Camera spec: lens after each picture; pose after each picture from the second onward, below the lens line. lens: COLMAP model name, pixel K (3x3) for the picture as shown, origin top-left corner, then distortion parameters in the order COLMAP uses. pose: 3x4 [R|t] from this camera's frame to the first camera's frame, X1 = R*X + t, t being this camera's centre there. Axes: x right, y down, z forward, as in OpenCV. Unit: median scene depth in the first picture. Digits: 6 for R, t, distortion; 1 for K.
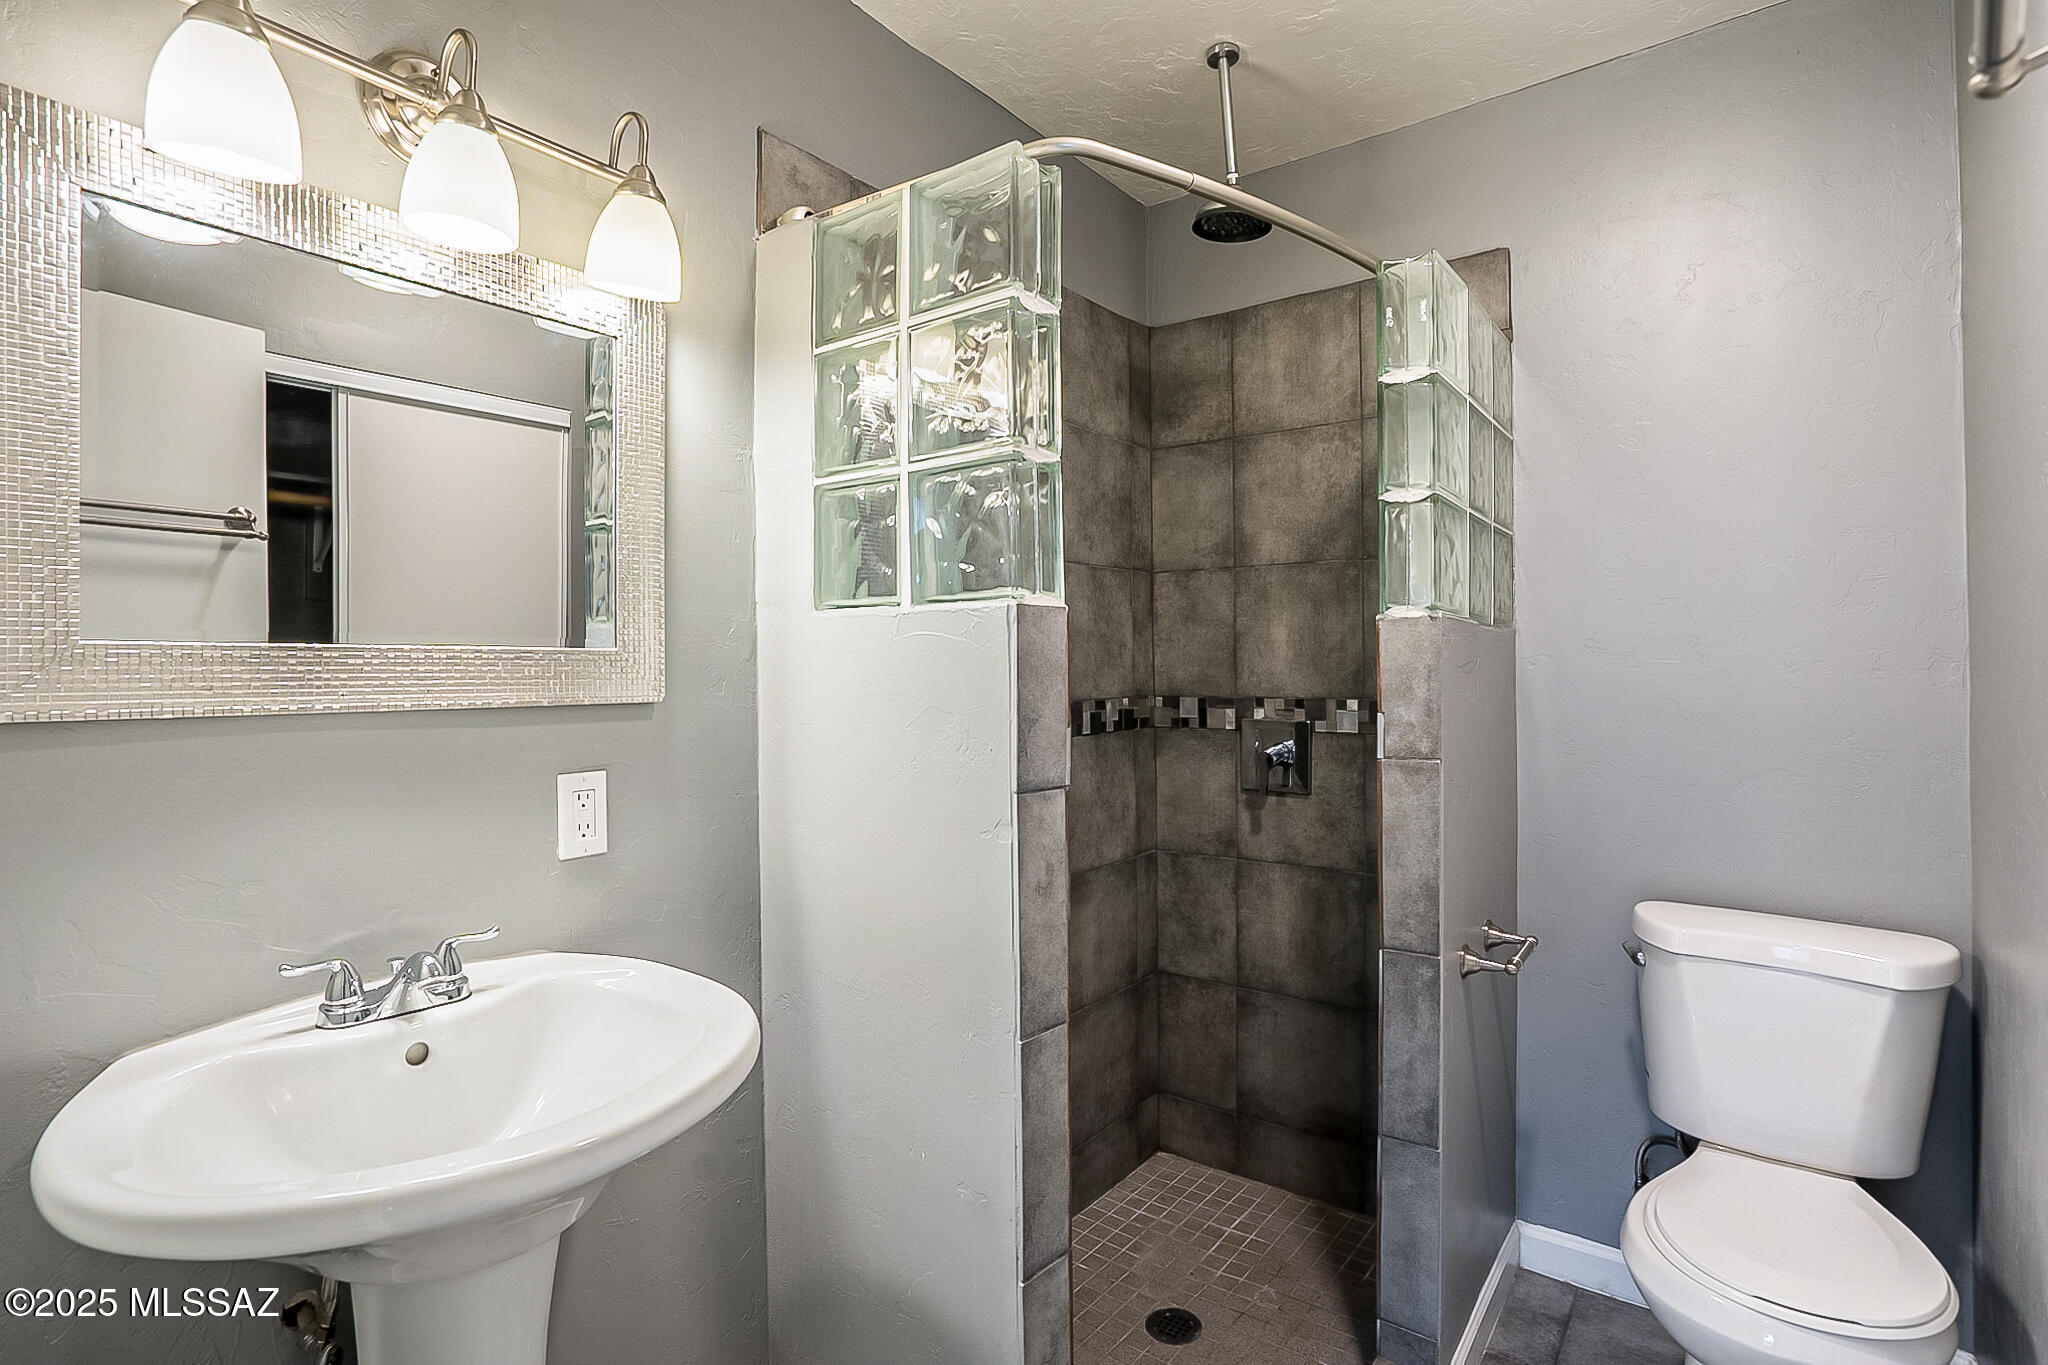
lens RADIAL K [[1004.6, 0, 1029.1], [0, 1004.6, 678.0], [0, 0, 1]] dist [-0.032002, -0.000063]
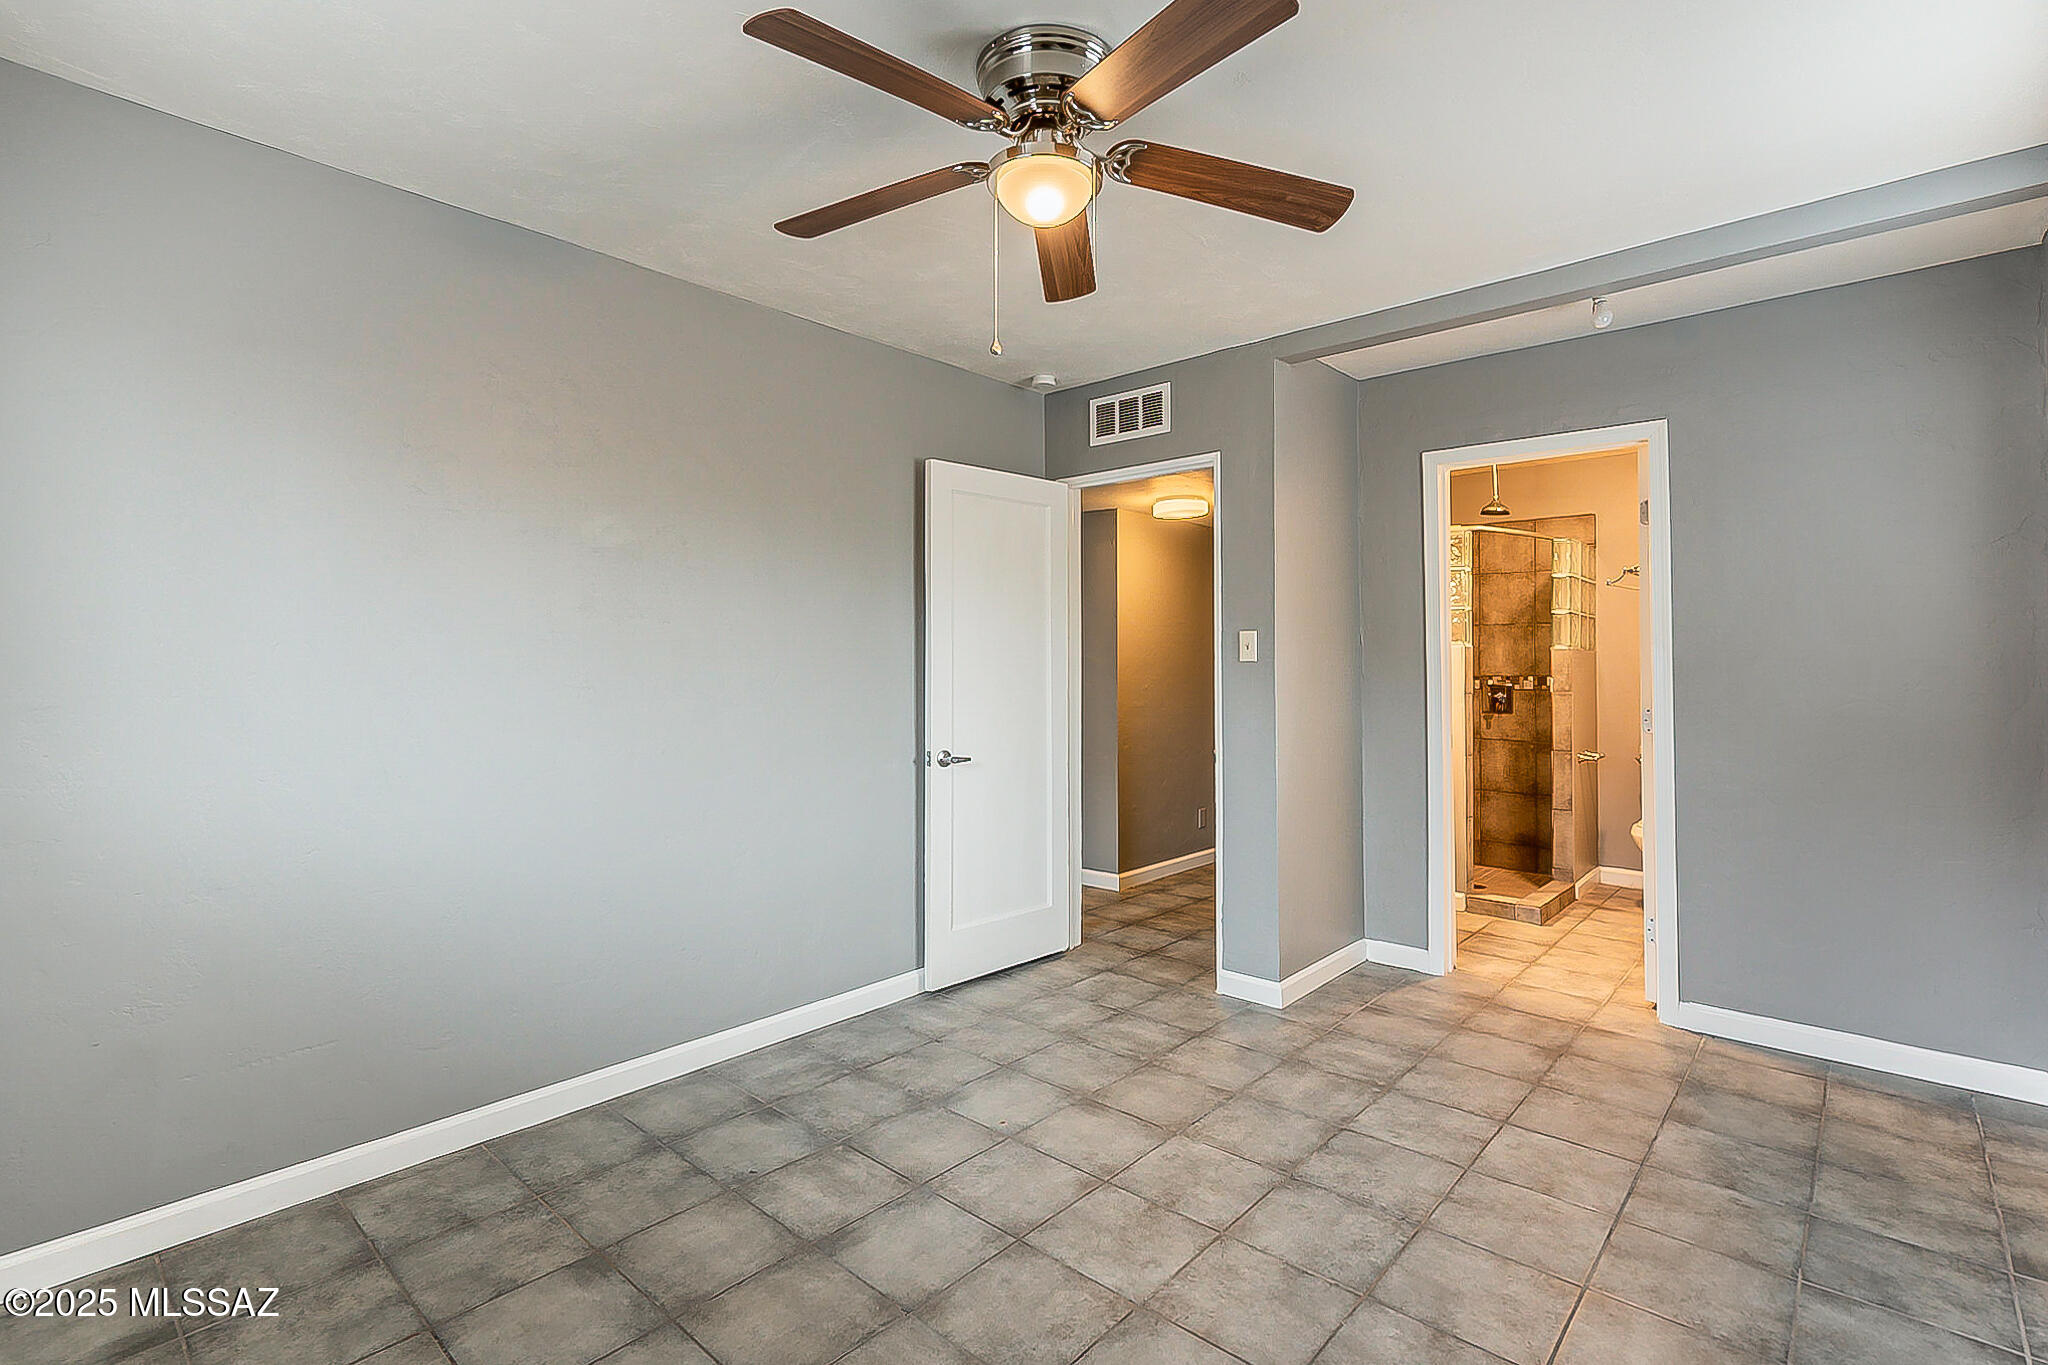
lens RADIAL K [[937.1, 0, 1015.0], [0, 937.1, 671.9], [0, 0, 1]] dist [0.004011, 0.000151]
pose [[0.994984, 0.004957, -0.099906, -0.772032], [-0.005478, 0.999973, -0.004946, 0.028436], [0.099879, 0.005468, 0.994985, -1.576895]]
